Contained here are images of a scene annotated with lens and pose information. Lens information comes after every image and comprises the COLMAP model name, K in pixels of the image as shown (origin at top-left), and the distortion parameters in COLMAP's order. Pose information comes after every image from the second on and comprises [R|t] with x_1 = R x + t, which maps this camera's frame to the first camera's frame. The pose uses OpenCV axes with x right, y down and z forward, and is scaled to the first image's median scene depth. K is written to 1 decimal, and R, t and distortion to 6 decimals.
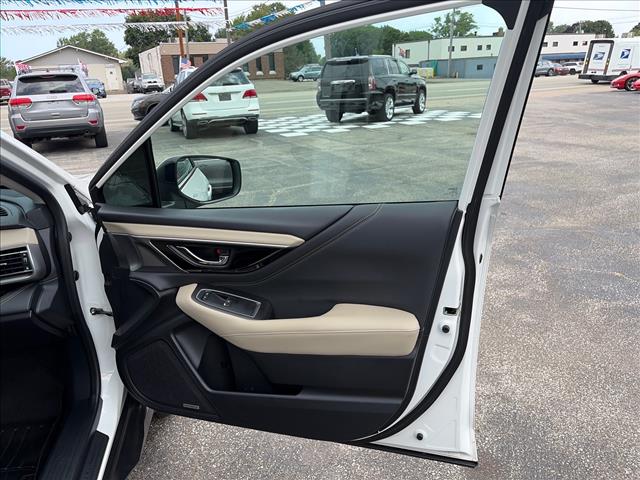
lens RADIAL K [[485.3, 0, 320.0], [0, 485.3, 240.0], [0, 0, 1]] dist [0.027375, 0.002126]
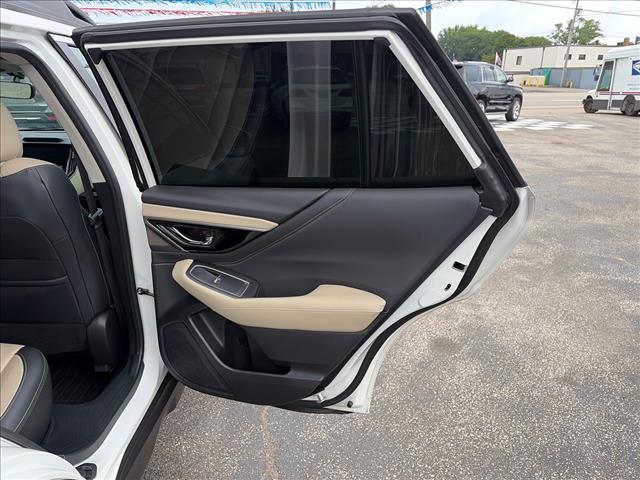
lens RADIAL K [[484.6, 0, 320.0], [0, 484.6, 240.0], [0, 0, 1]] dist [0.066860, -0.081998]
pose [[0.978474, 0.105956, -0.177096, 0.019682], [-0.106463, 0.994294, 0.006665, 0.017696], [0.176791, 0.012333, 0.984171, -0.055845]]
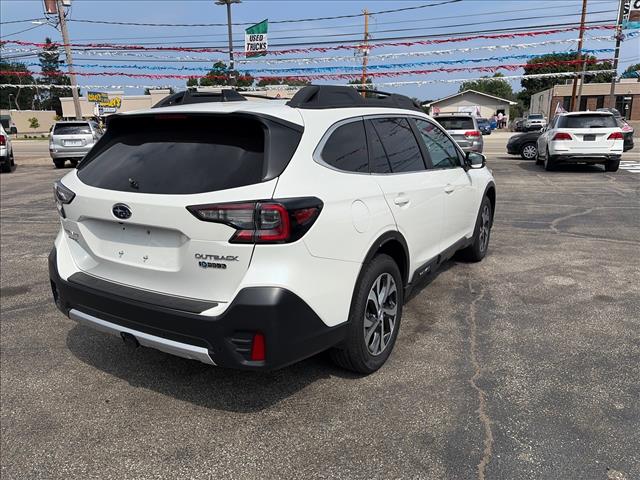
lens RADIAL K [[484.6, 0, 320.0], [0, 484.6, 240.0], [0, 0, 1]] dist [0.066860, -0.081998]
pose [[0.745340, 0.185759, -0.640282, 0.077652], [-0.232191, 0.972598, 0.011882, 0.048723], [0.624944, 0.139812, 0.768048, -0.164117]]
